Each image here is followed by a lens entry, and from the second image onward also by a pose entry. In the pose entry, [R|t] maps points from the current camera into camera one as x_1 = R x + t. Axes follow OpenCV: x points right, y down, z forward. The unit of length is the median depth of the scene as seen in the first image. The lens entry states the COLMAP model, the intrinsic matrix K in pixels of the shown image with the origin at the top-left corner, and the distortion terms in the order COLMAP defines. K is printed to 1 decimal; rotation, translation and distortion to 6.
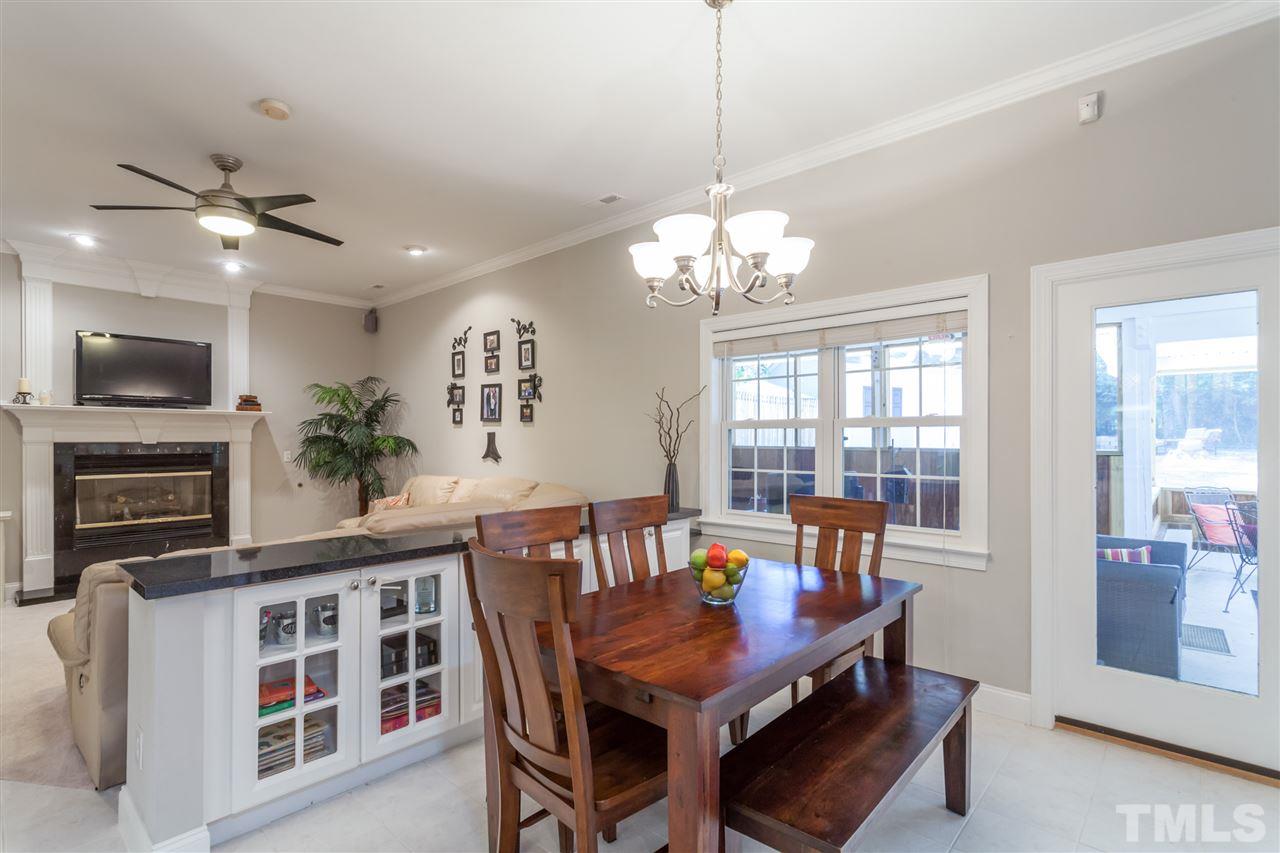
lens RADIAL K [[613.6, 0, 634.0], [0, 613.6, 433.3], [0, 0, 1]] dist [0.001557, 0.001432]
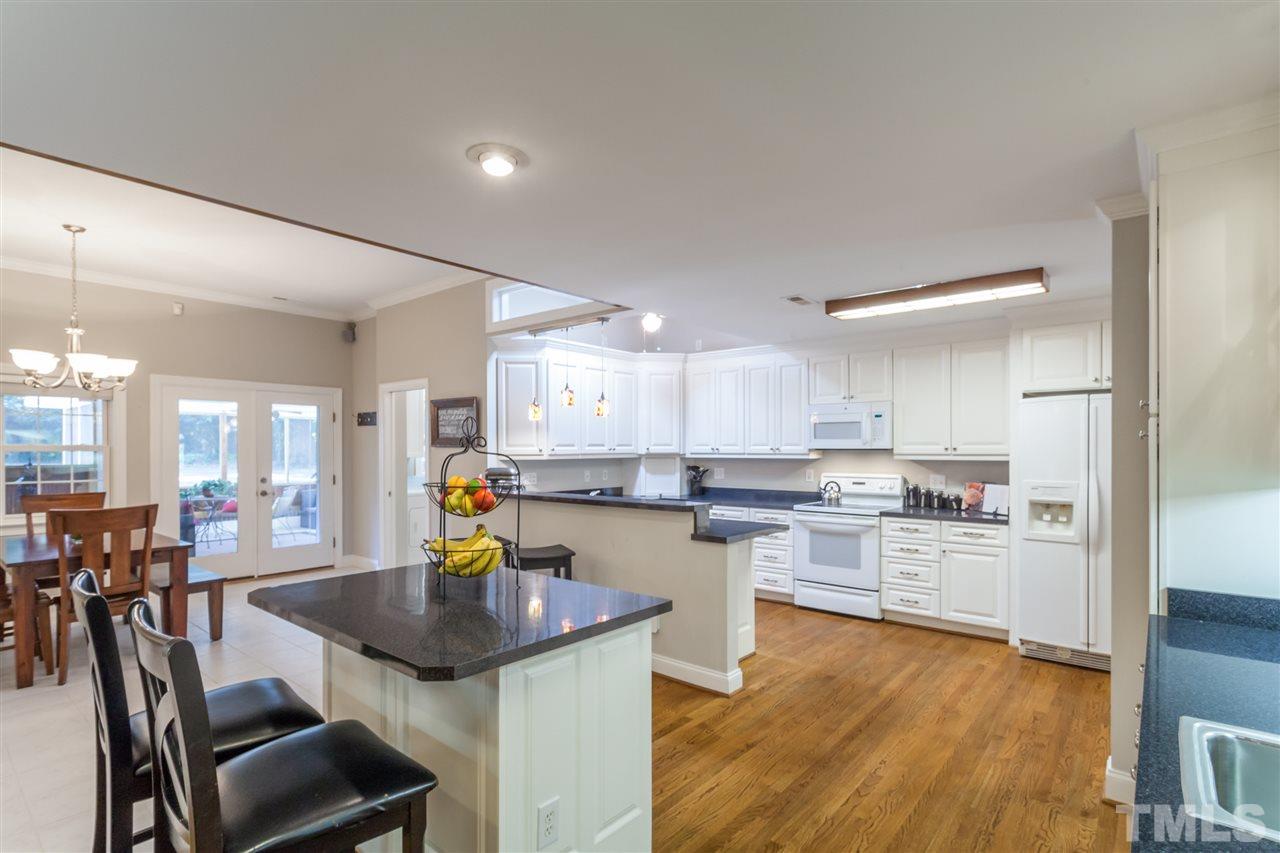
lens RADIAL K [[613.6, 0, 645.8], [0, 613.6, 454.5], [0, 0, 1]] dist [0.001557, 0.001432]
pose [[-0.057124, -0.006172, 0.998348, -0.784277], [-0.006454, 0.999962, 0.005813, -0.013428], [-0.998346, -0.006111, -0.057162, -0.280919]]
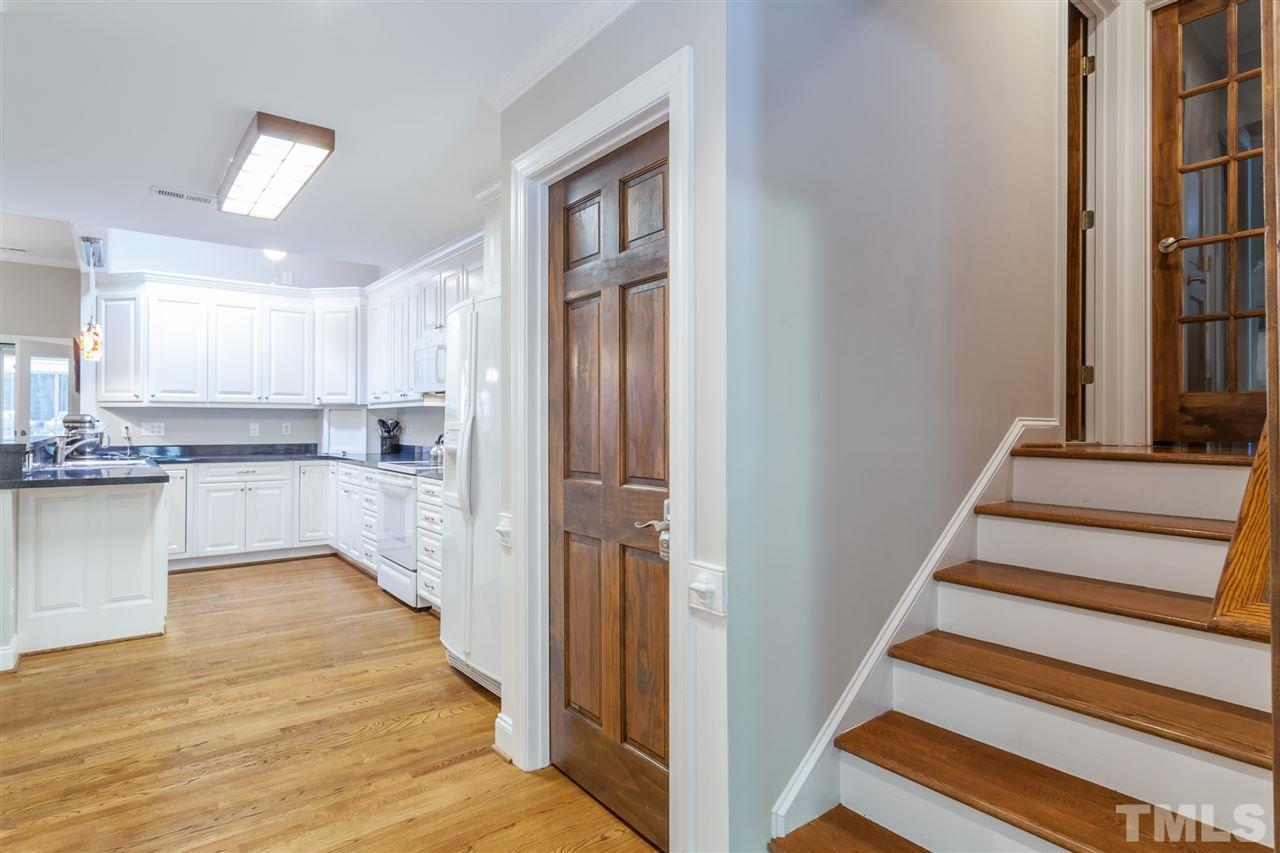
lens RADIAL K [[667.7, 0, 641.6], [0, 667.7, 423.2], [0, 0, 1]] dist [-0.006014, -0.002510]
pose [[0.152449, 0.002798, 0.988307, -0.620197], [-0.011635, 0.999932, -0.001036, 0.018786], [-0.988243, -0.011341, 0.152471, -1.050878]]
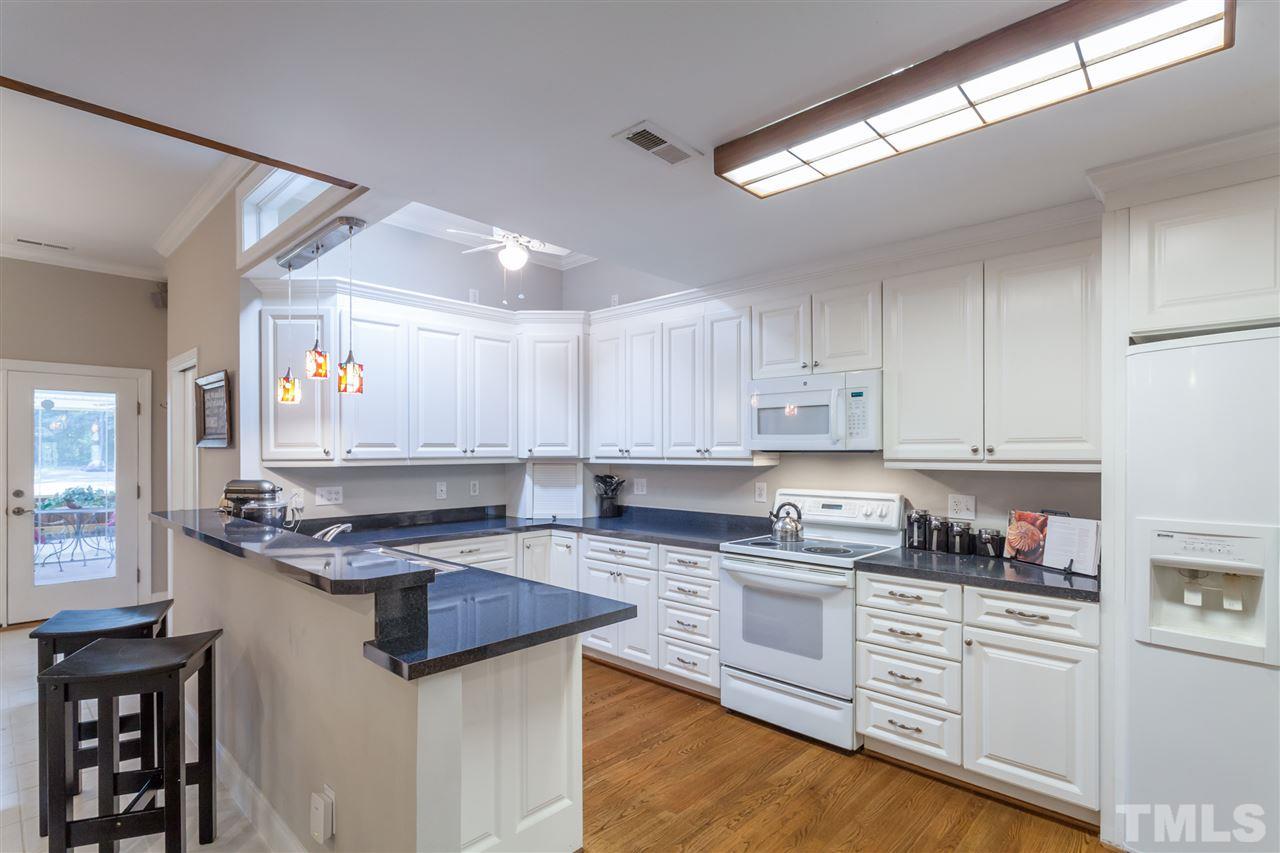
lens RADIAL K [[613.6, 0, 642.5], [0, 613.6, 454.3], [0, 0, 1]] dist [0.001557, 0.001432]
pose [[0.004397, -0.002889, 0.999986, -0.413893], [-0.006427, 0.999975, 0.002917, -0.015795], [-0.999970, -0.006440, 0.004378, -0.502711]]
